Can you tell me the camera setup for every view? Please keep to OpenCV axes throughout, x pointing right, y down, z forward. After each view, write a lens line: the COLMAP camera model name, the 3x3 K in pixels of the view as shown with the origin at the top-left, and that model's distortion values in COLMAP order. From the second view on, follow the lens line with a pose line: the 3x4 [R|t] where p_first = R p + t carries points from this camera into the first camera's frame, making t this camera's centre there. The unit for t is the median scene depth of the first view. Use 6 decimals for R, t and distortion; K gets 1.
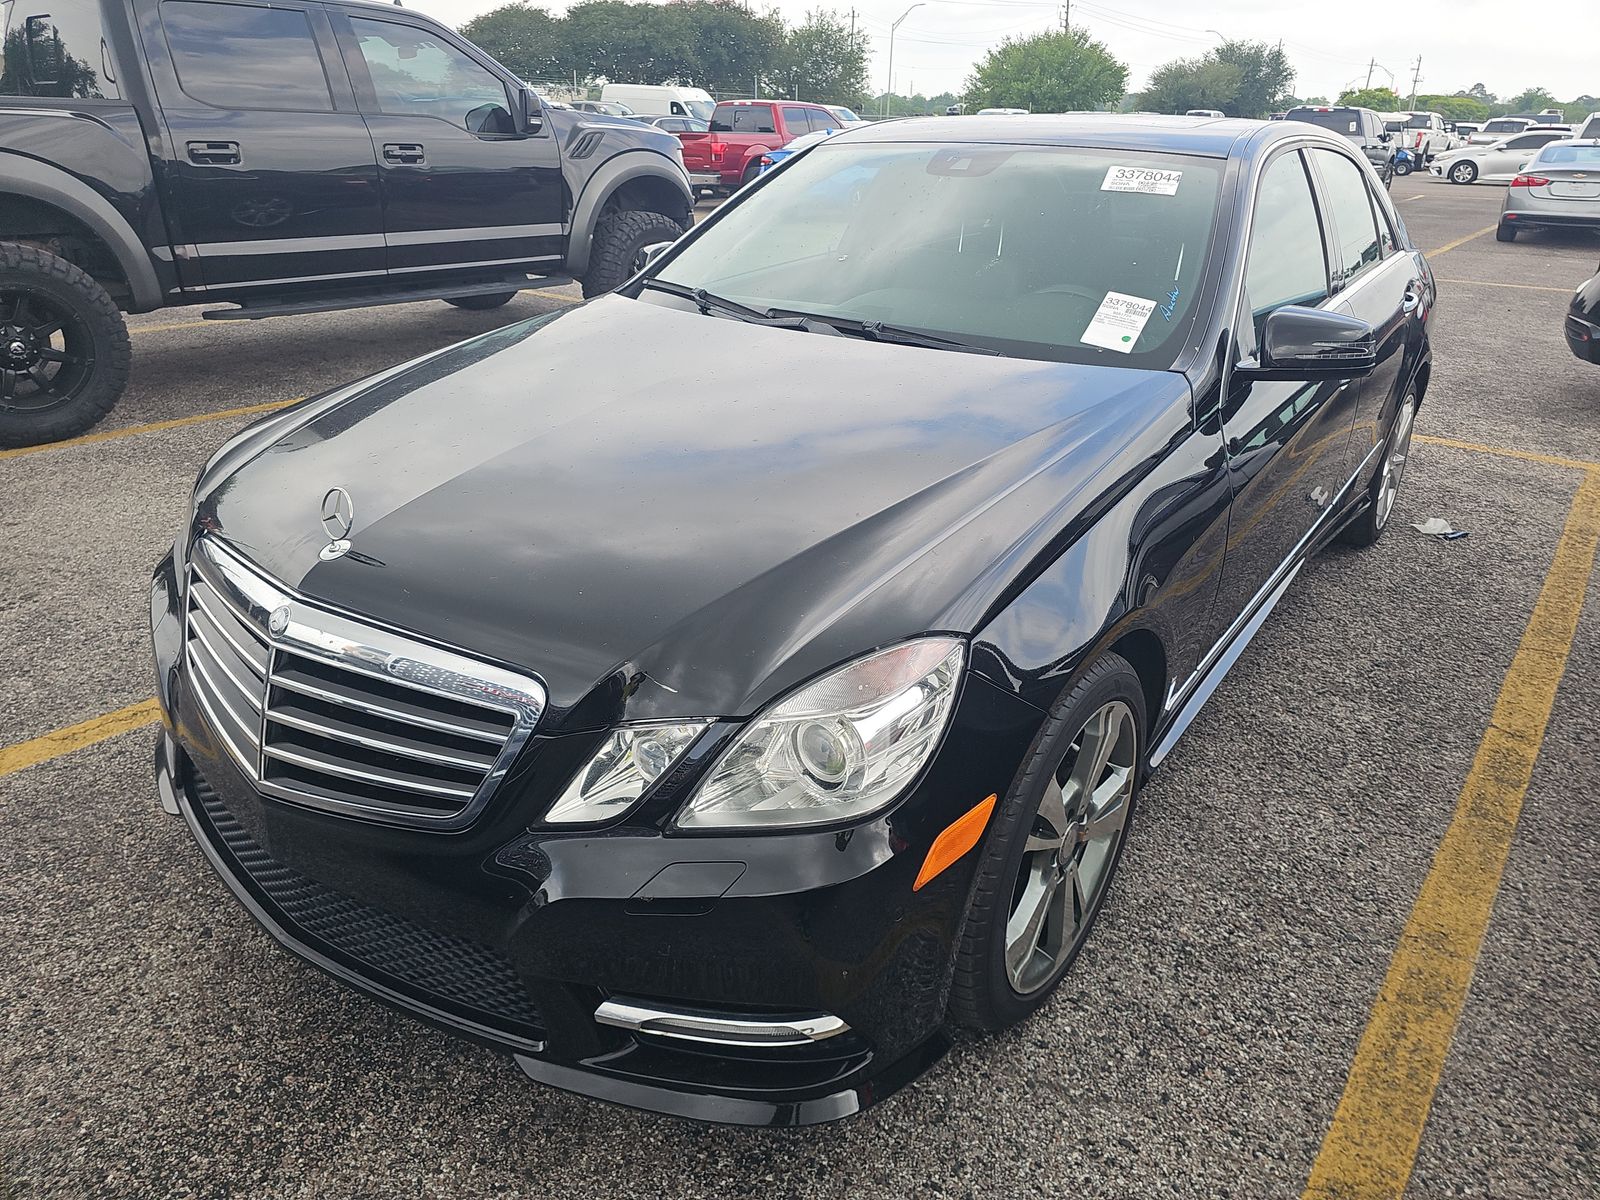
lens RADIAL K [[1055.2, 0, 800.0], [0, 1055.2, 600.0], [0, 0, 1]] dist [0.004456, -0.002858]
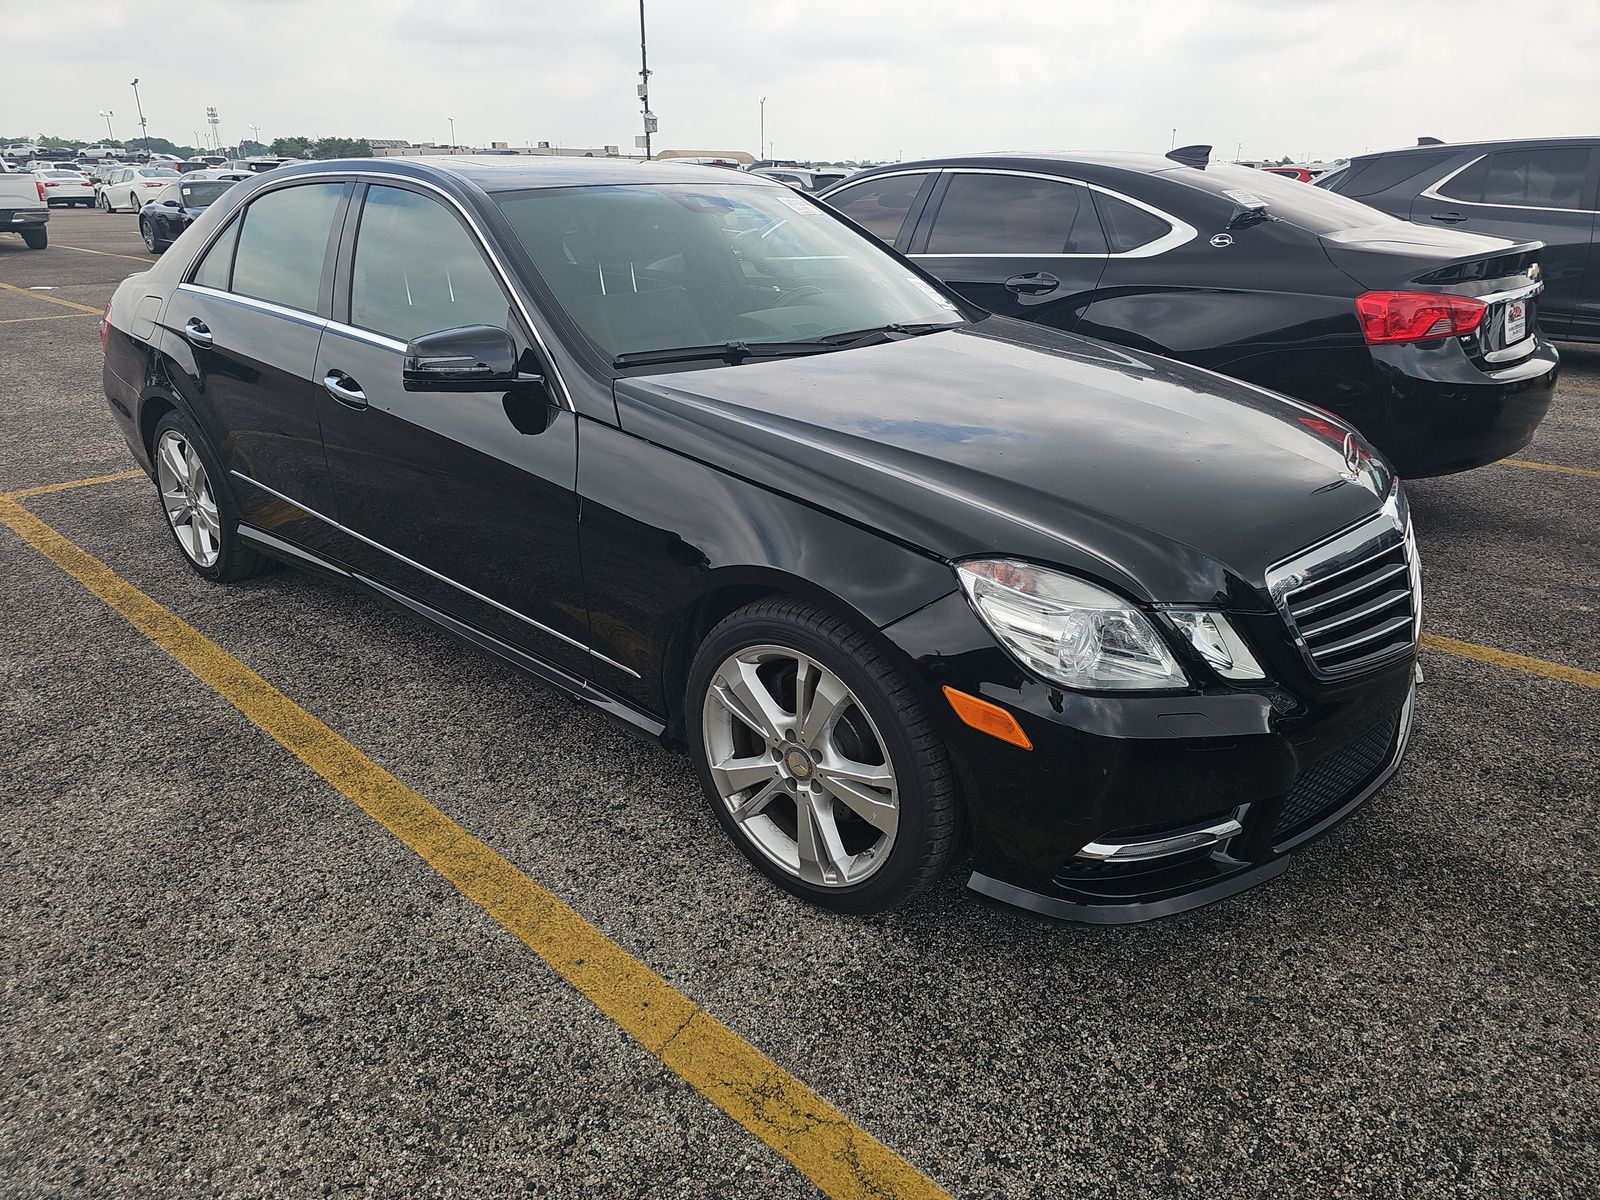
lens RADIAL K [[1085.4, 0, 800.1], [0, 1085.4, 579.4], [0, 0, 1]] dist [0.054179, -0.050907]
pose [[0.084847, -0.370554, 0.924927, -0.126746], [0.417948, 0.855899, 0.304559, -0.045070], [-0.904500, 0.360730, 0.227493, 0.092345]]
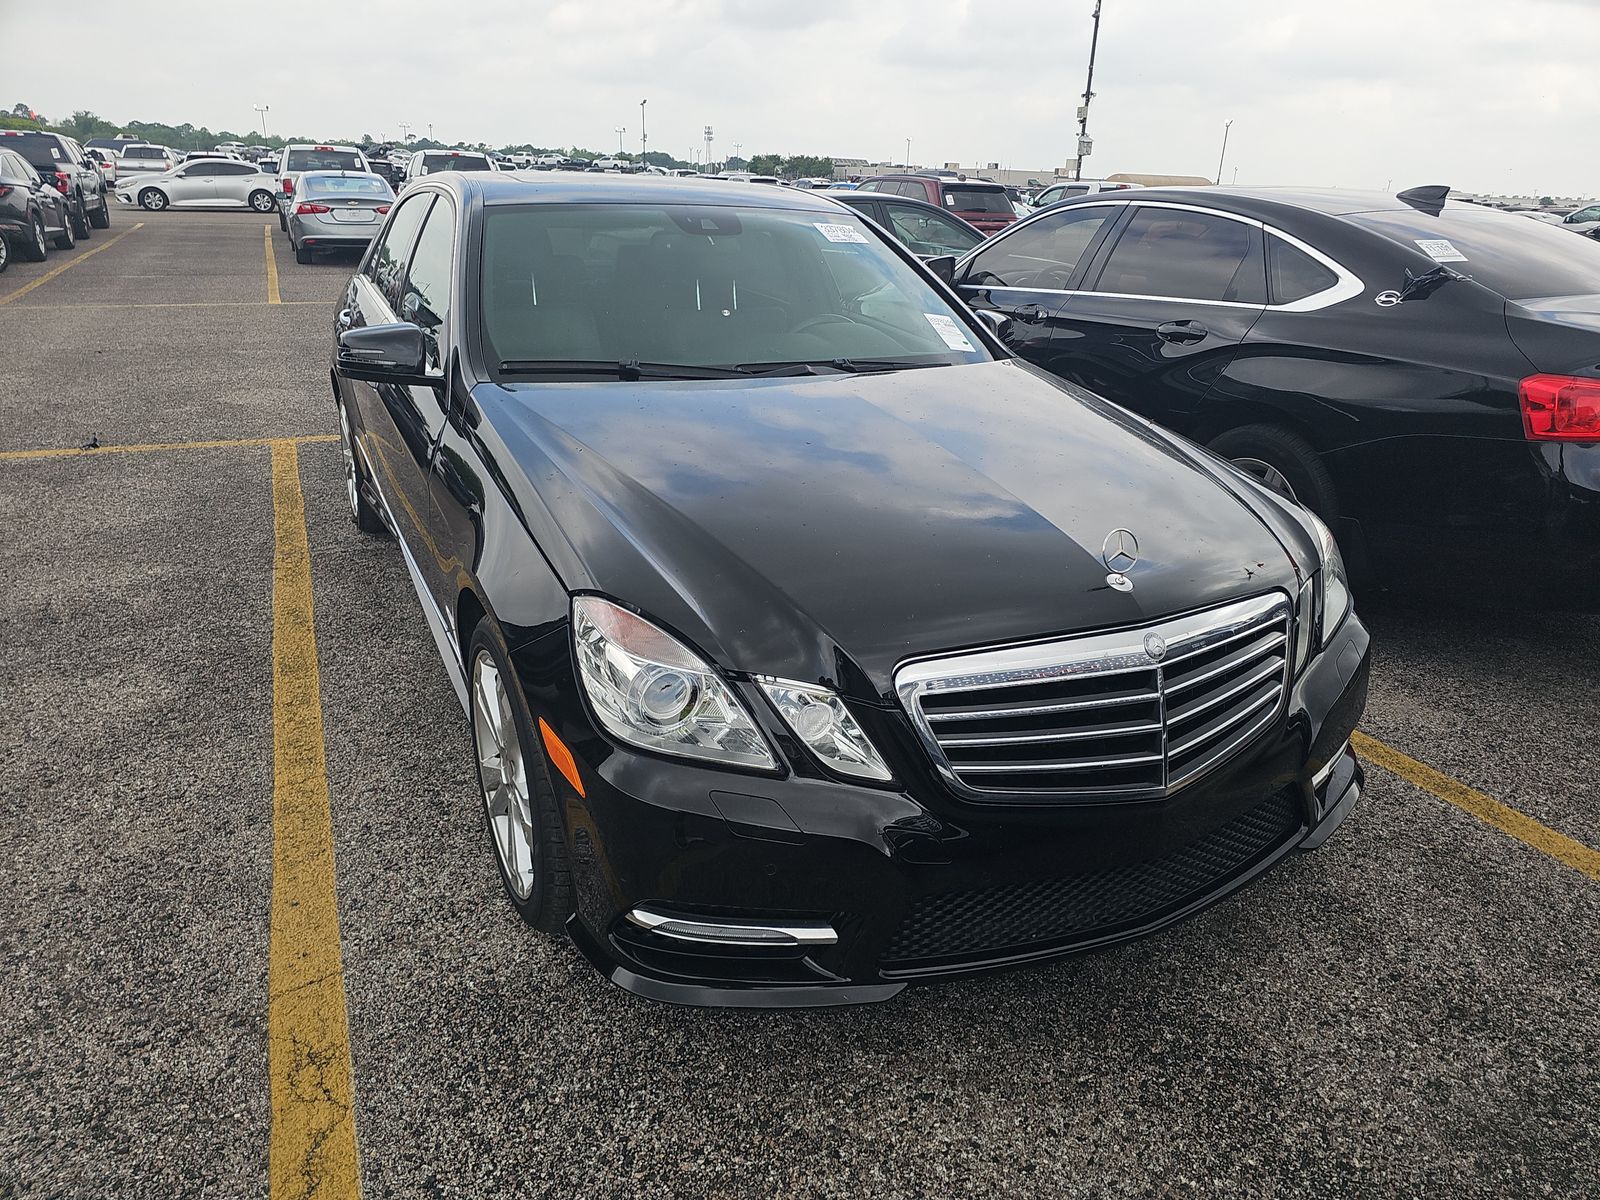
lens RADIAL K [[1084.9, 0, 800.0], [0, 1084.9, 600.0], [0, 0, 1]] dist [0.038504, -0.031221]
pose [[0.449505, -0.325663, 0.831799, -0.109098], [0.351528, 0.920532, 0.170437, -0.023900], [-0.821202, 0.215788, 0.528263, 0.043830]]
